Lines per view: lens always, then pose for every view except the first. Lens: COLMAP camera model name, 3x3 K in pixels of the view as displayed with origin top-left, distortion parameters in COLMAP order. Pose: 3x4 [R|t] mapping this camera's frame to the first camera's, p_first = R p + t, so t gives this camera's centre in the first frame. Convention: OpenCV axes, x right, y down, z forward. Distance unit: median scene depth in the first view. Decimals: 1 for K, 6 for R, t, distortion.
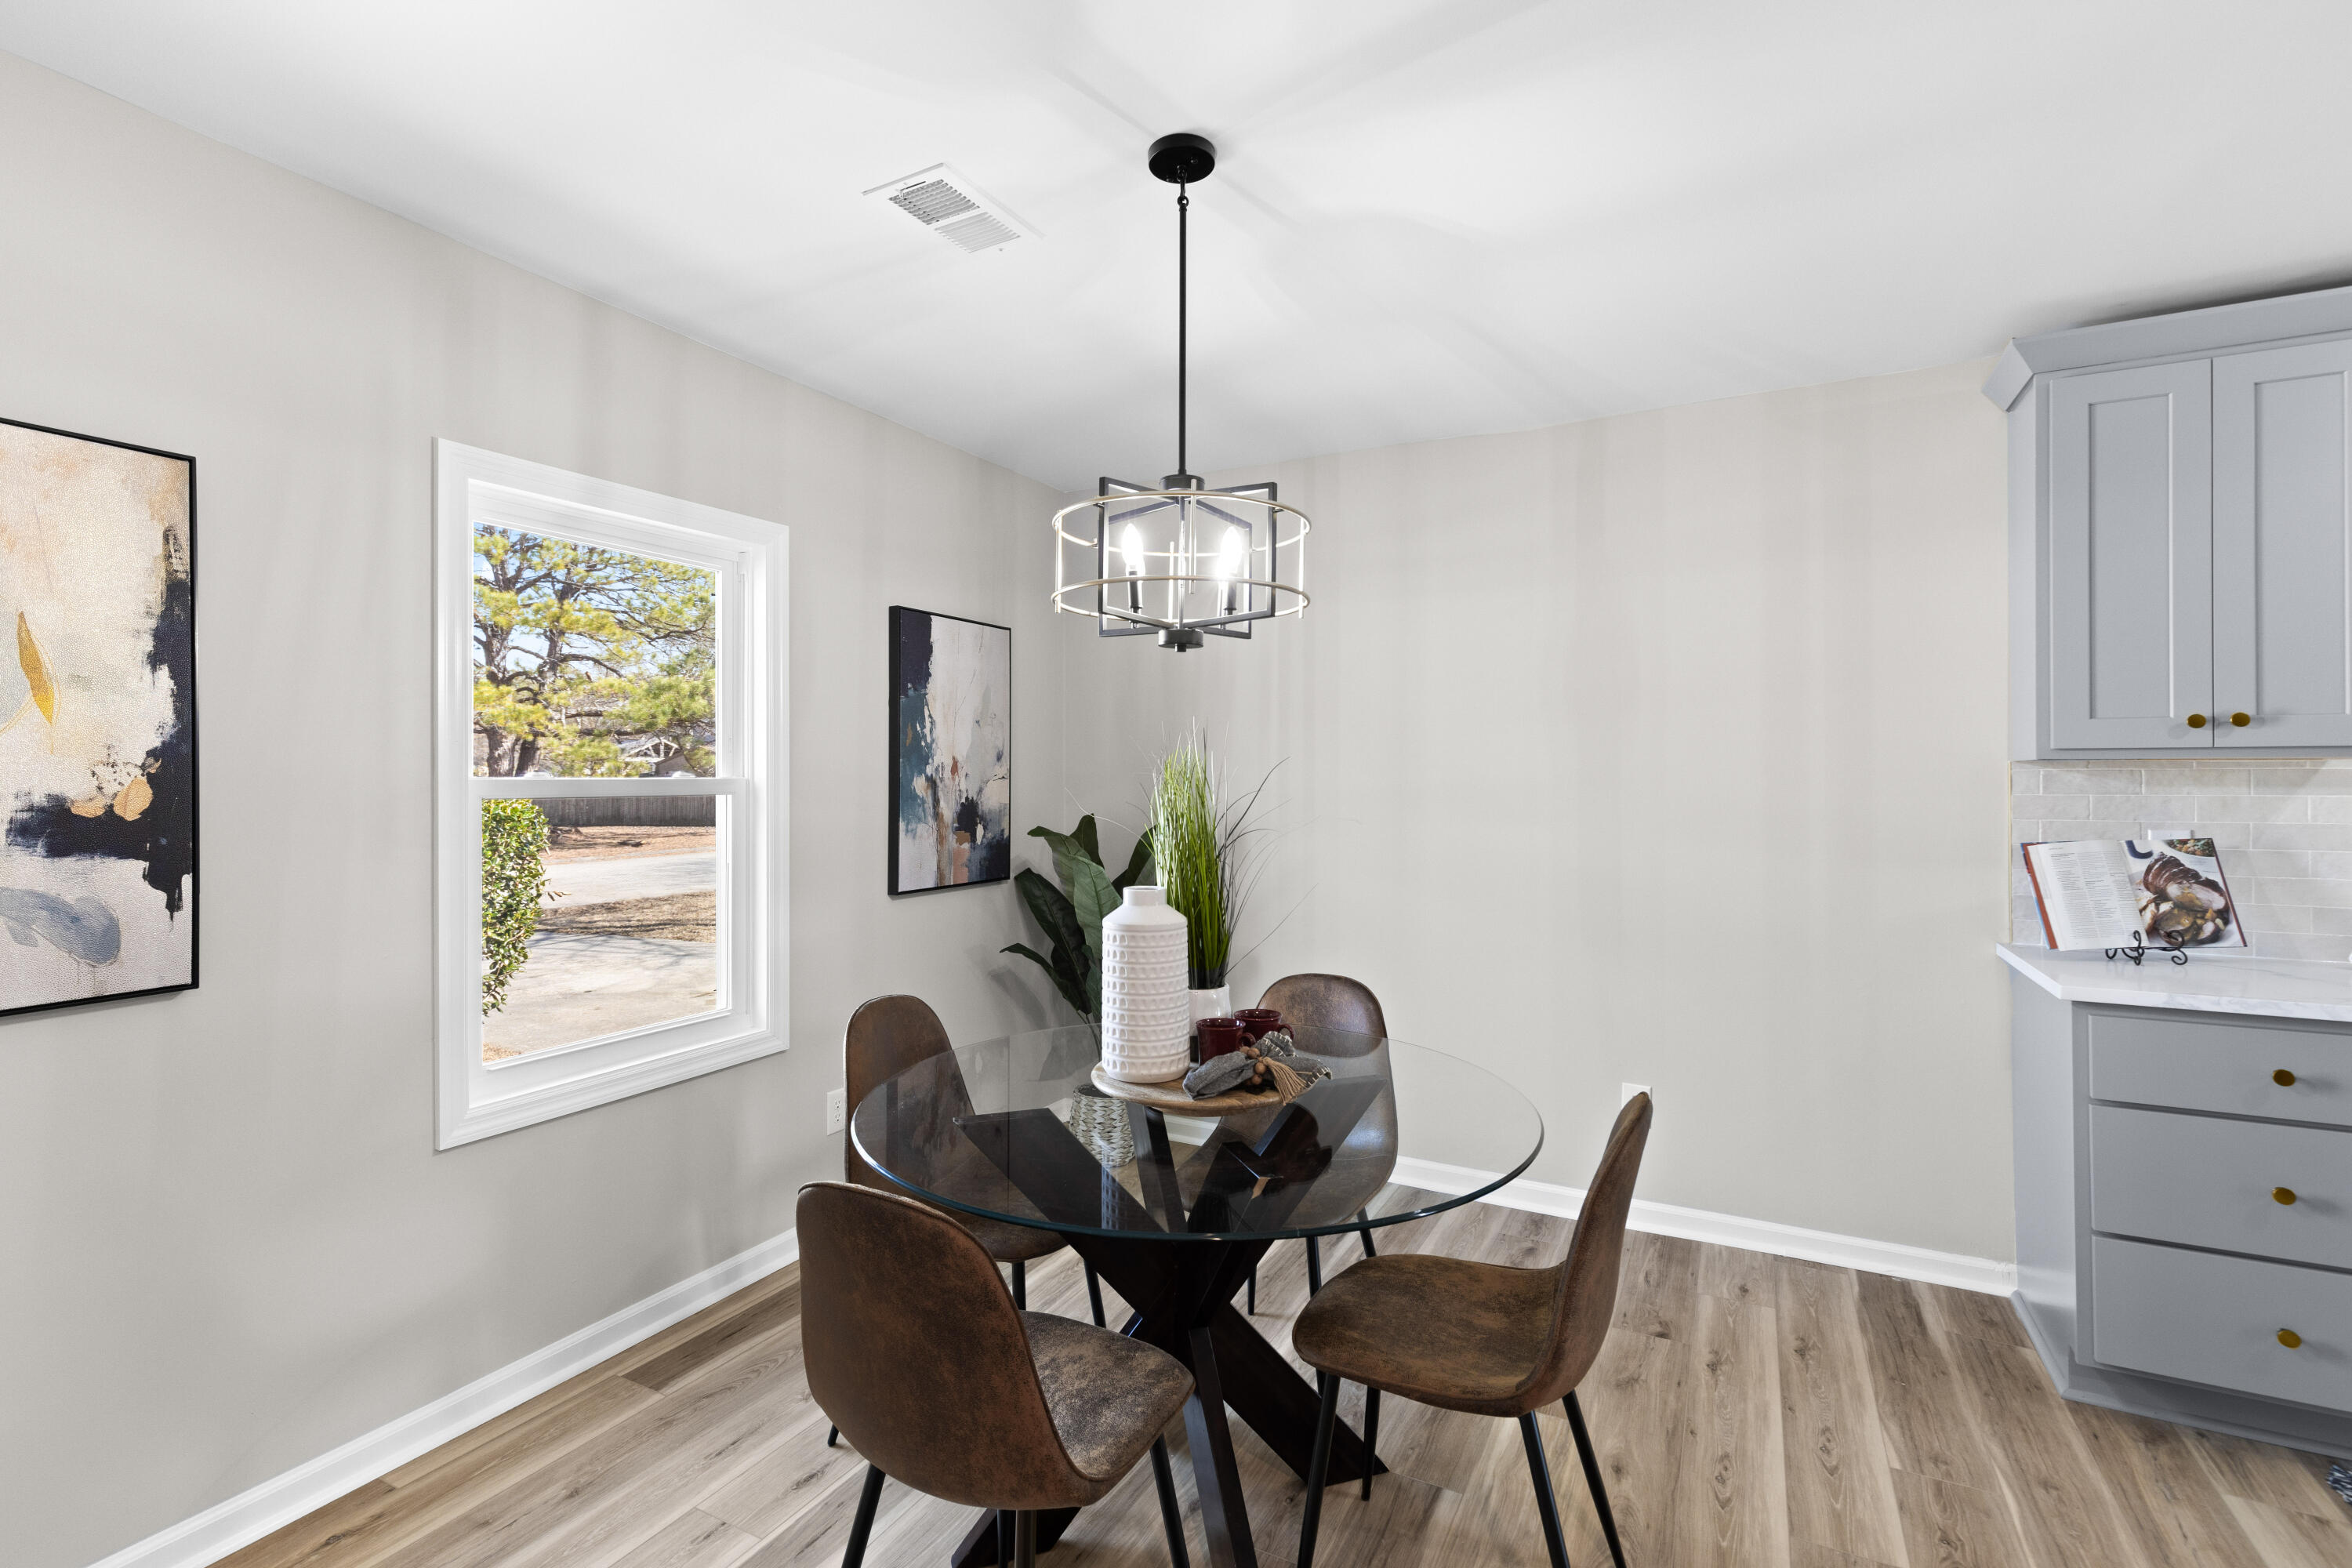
lens RADIAL K [[1072.9, 0, 1175.6], [0, 1072.9, 777.9], [0, 0, 1]] dist [0.000086, -0.000019]
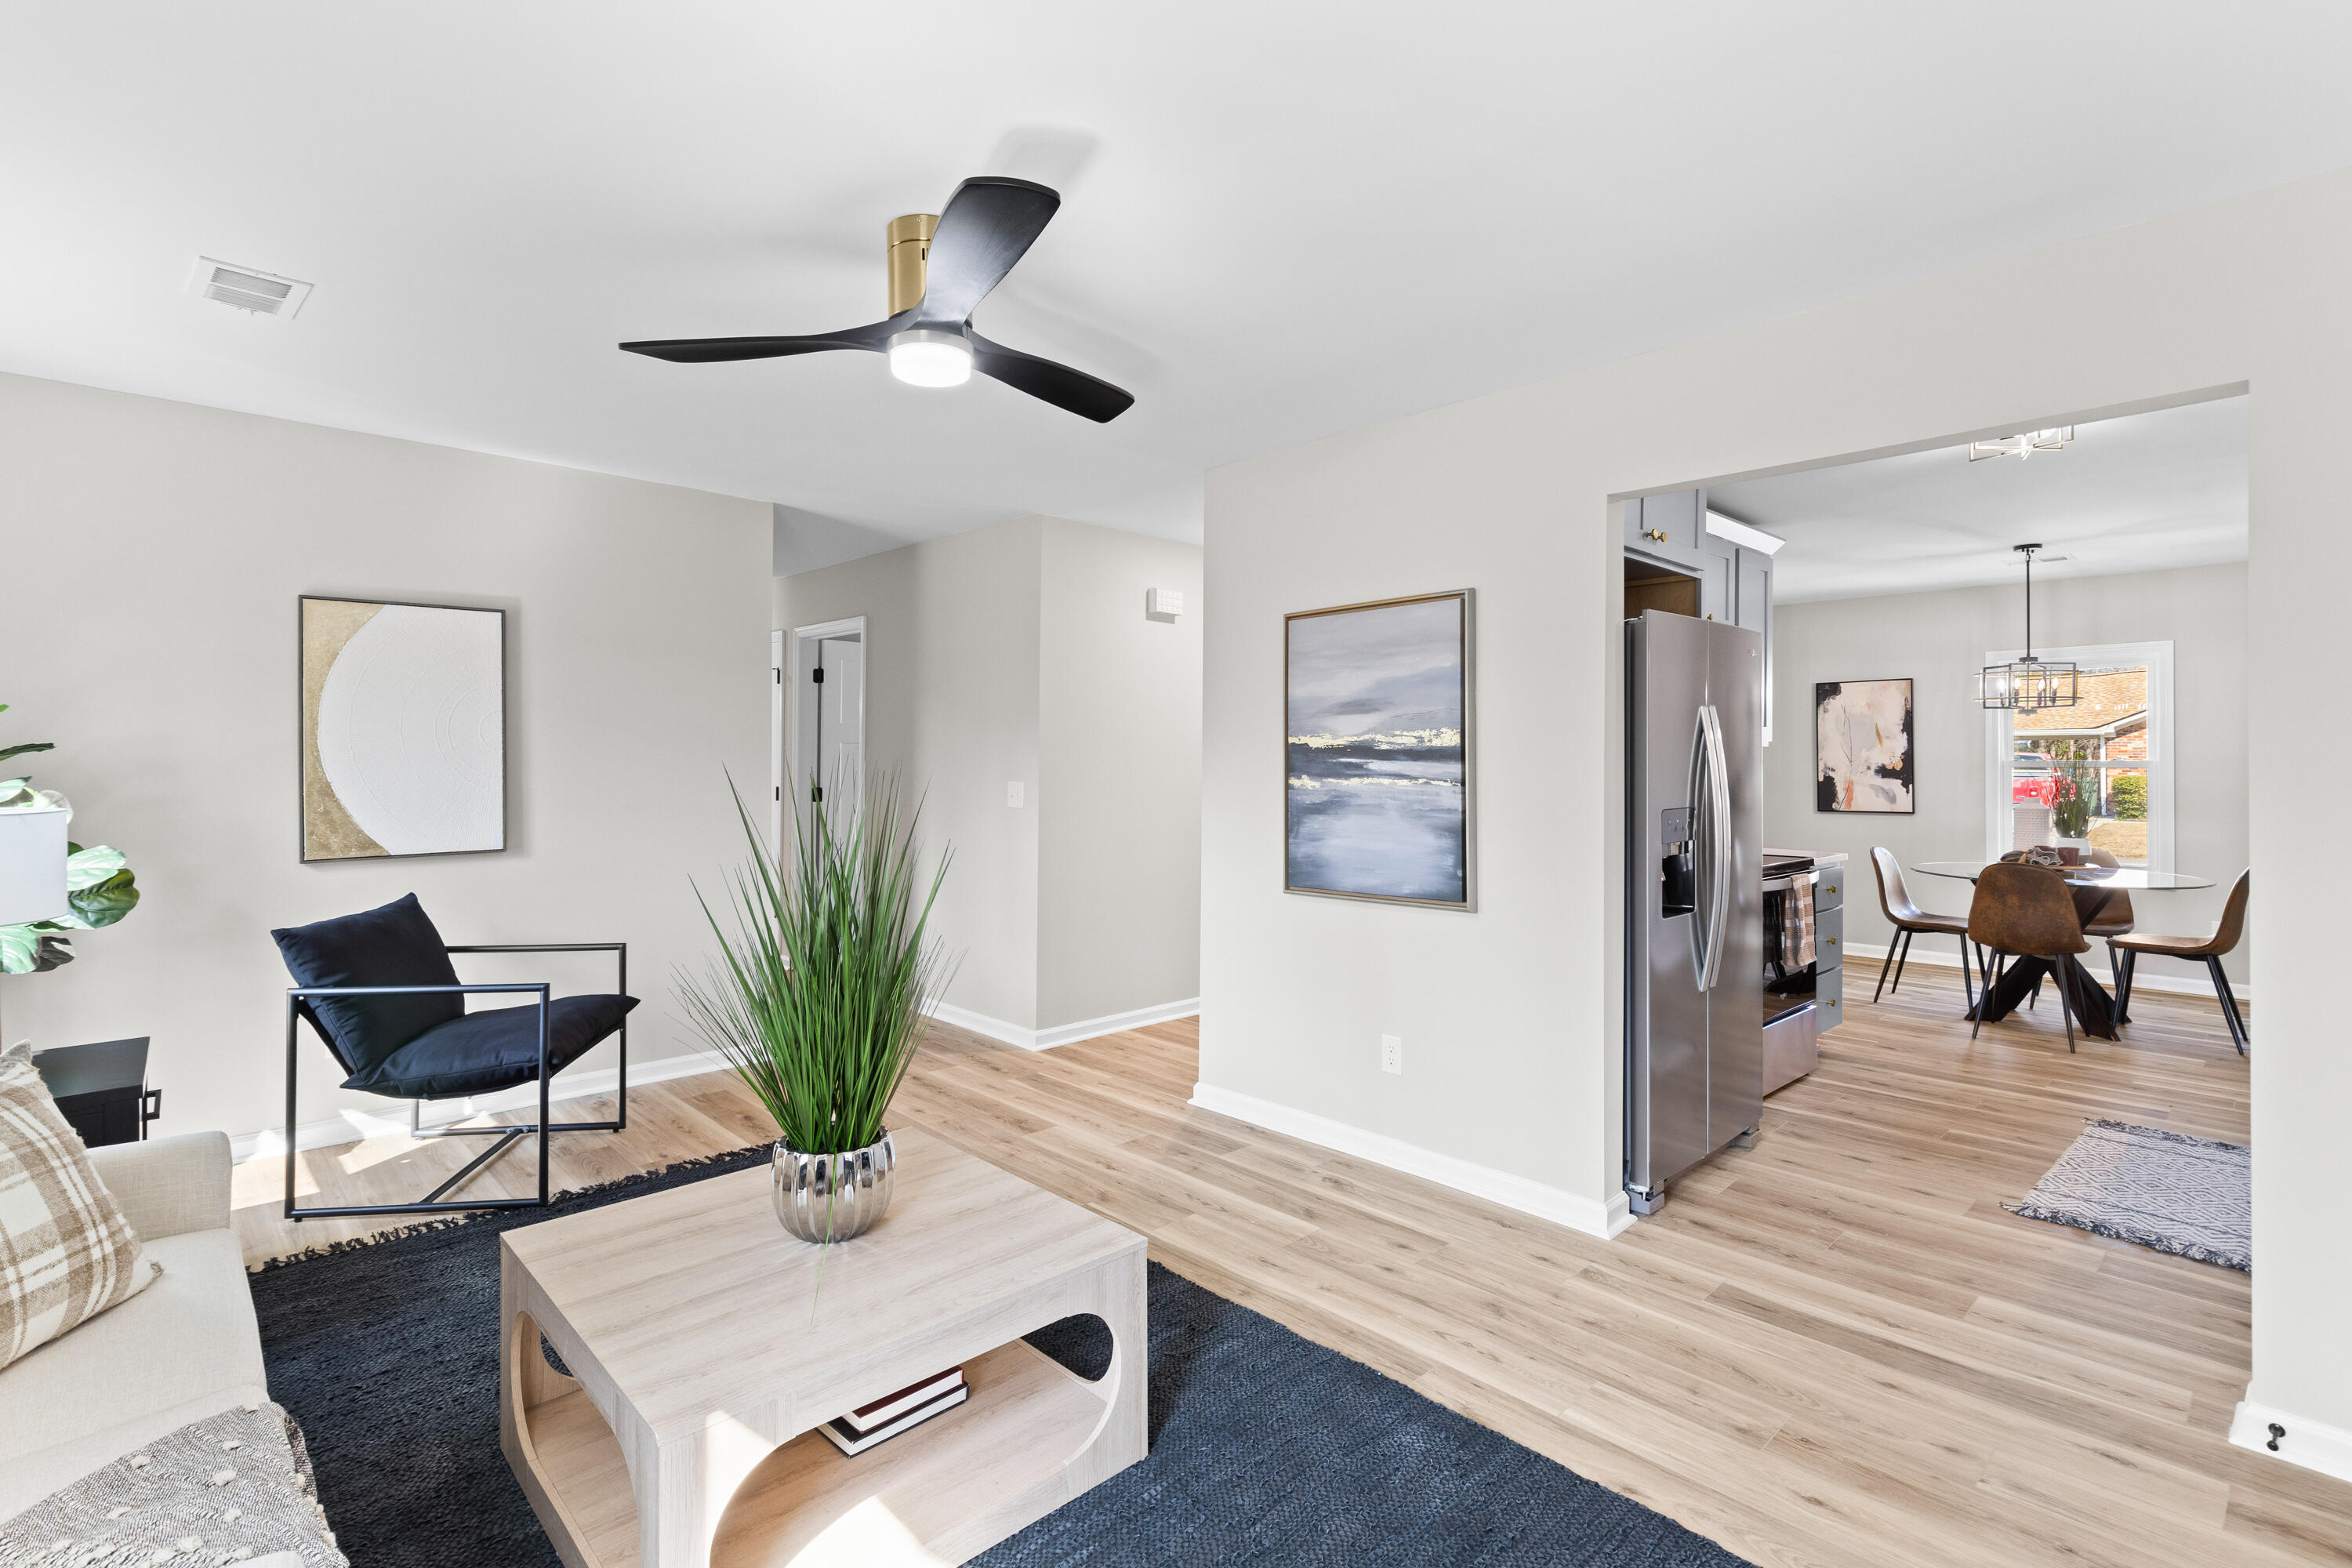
lens RADIAL K [[1072.9, 0, 1175.3], [0, 1072.9, 772.7], [0, 0, 1]] dist [0.000086, -0.000019]
pose [[-0.313647, 0.002172, -0.949537, 3.822037], [0.000086, 0.999997, 0.002259, 0.040302], [0.949540, 0.000627, -0.313646, -0.349505]]
